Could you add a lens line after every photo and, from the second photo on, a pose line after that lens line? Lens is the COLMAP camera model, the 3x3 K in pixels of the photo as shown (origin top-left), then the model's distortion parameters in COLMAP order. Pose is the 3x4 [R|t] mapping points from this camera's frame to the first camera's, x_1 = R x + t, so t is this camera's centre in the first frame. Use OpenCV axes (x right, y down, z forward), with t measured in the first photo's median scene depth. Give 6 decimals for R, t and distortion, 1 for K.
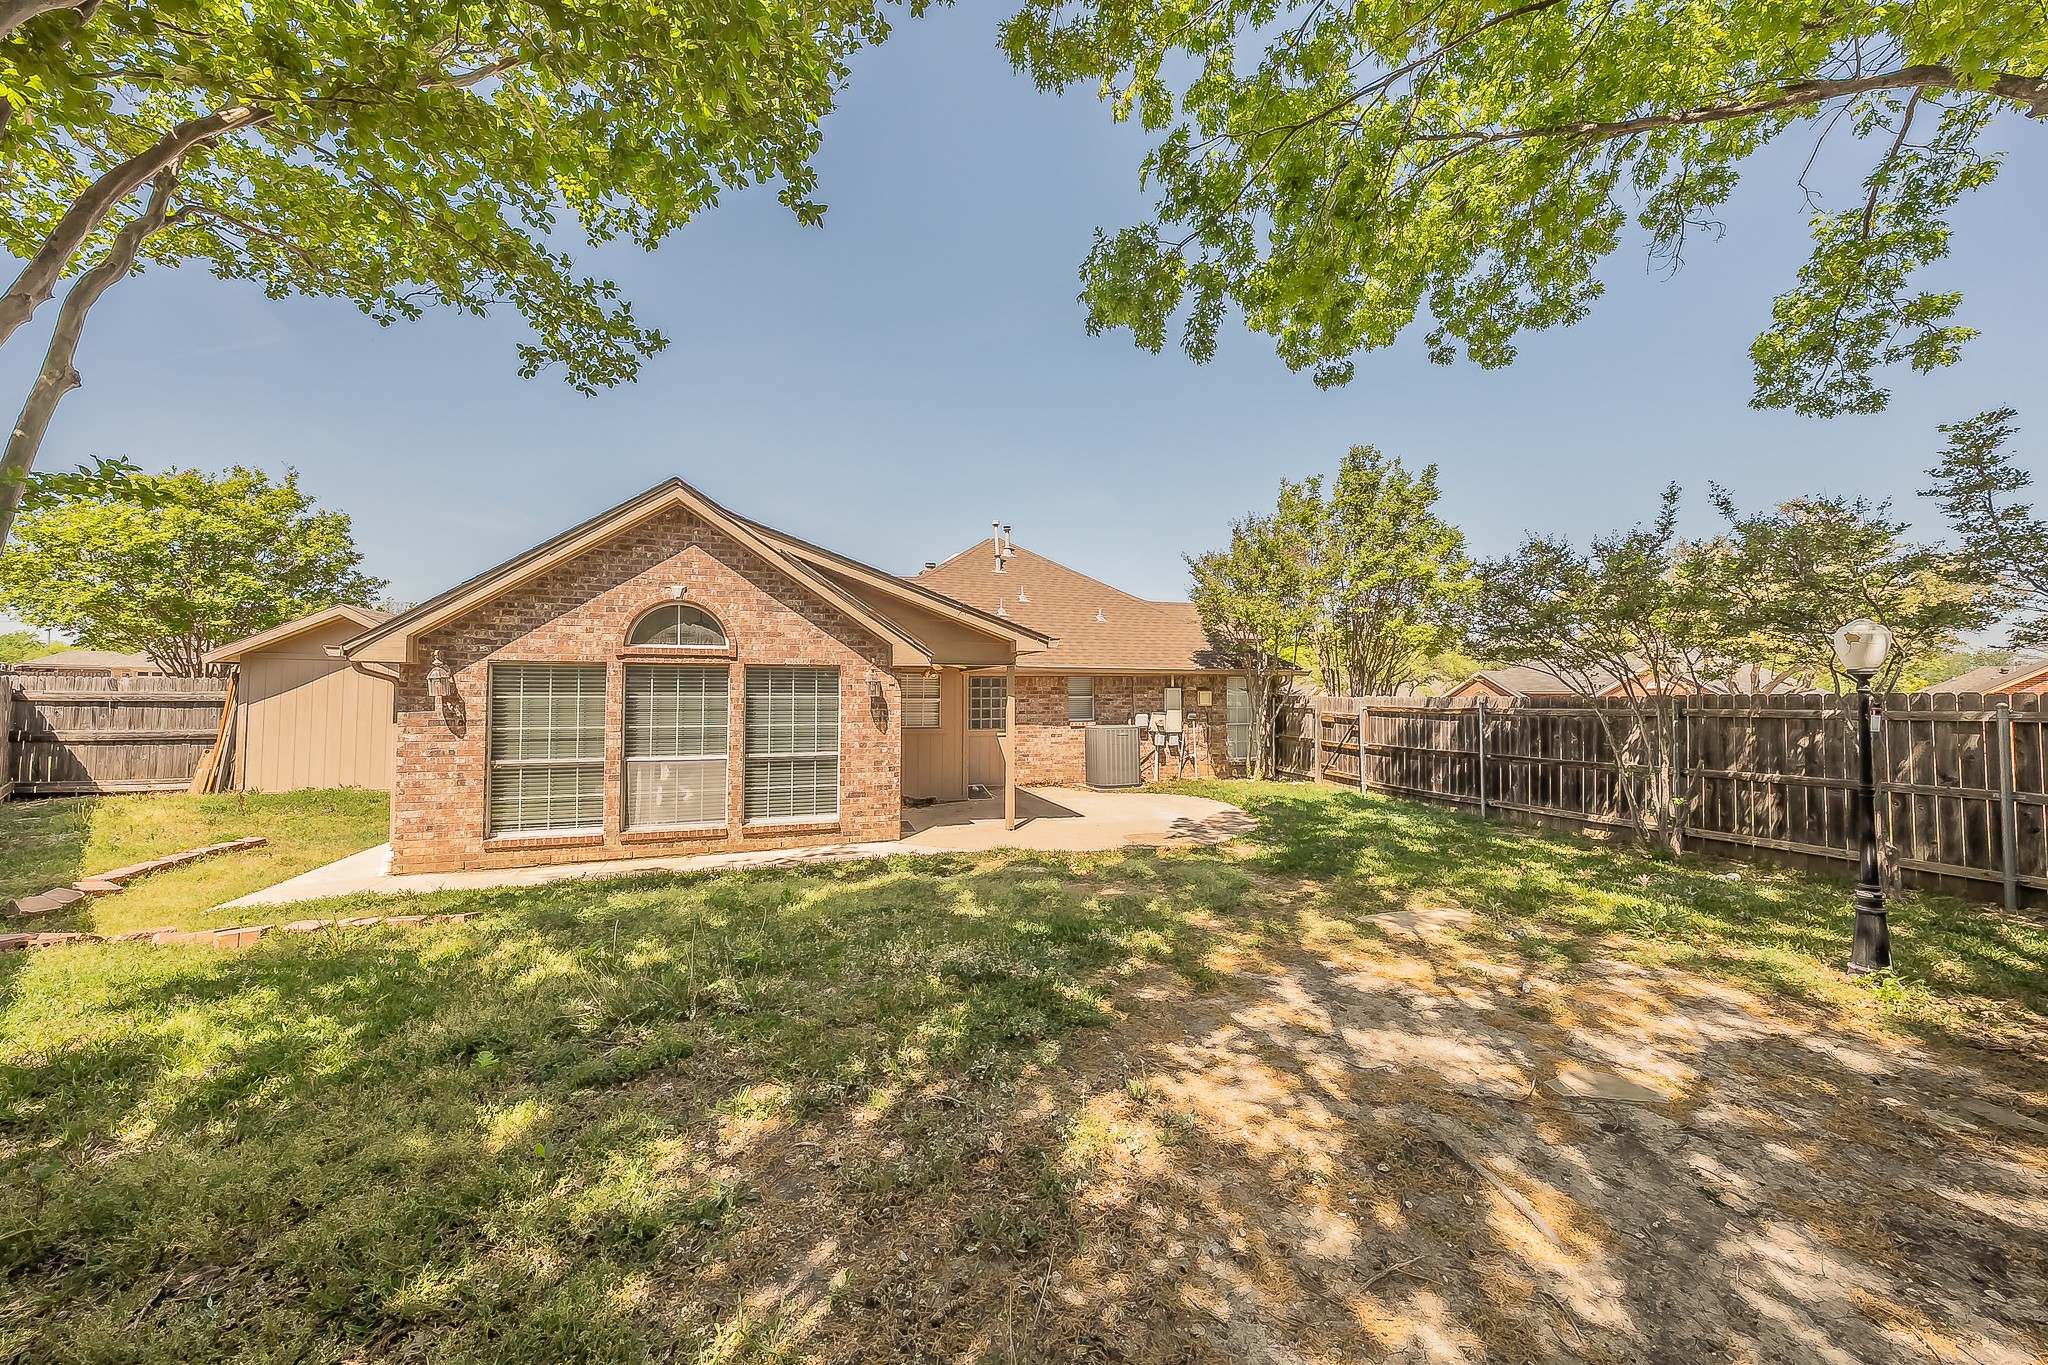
lens RADIAL K [[710.9, 0, 1020.1], [0, 710.9, 690.8], [0, 0, 1]] dist [0.002376, 0.000238]
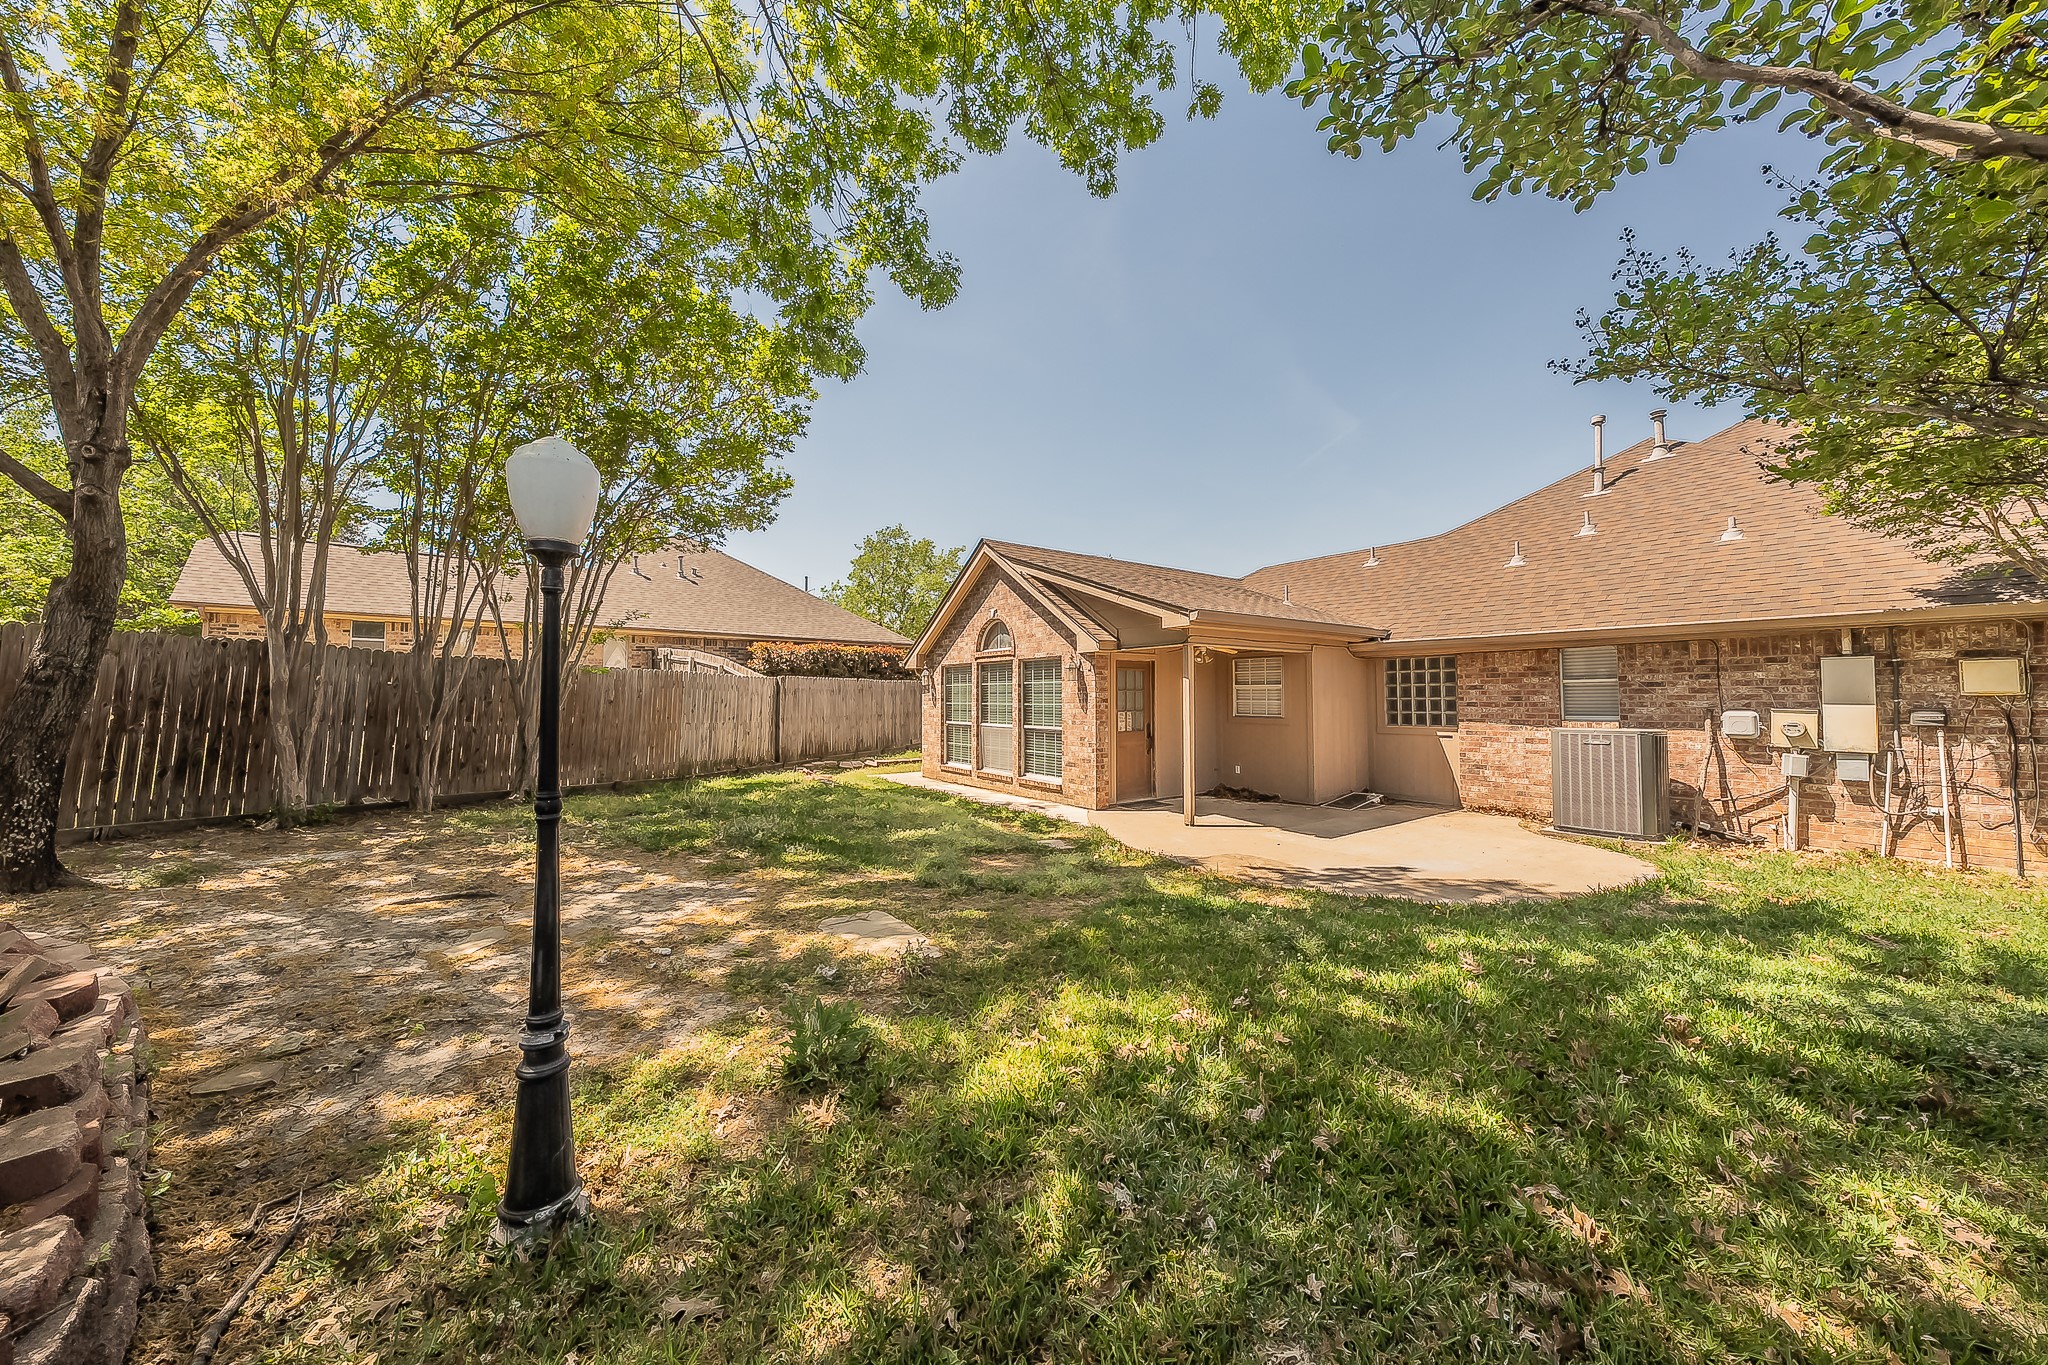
lens RADIAL K [[710.9, 0, 1020.3], [0, 710.9, 680.0], [0, 0, 1]] dist [0.002376, 0.000238]
pose [[0.260826, -0.027646, -0.964990, 0.906671], [0.003468, 0.999610, -0.027701, 0.039488], [0.965380, 0.003879, 0.260820, 0.620517]]
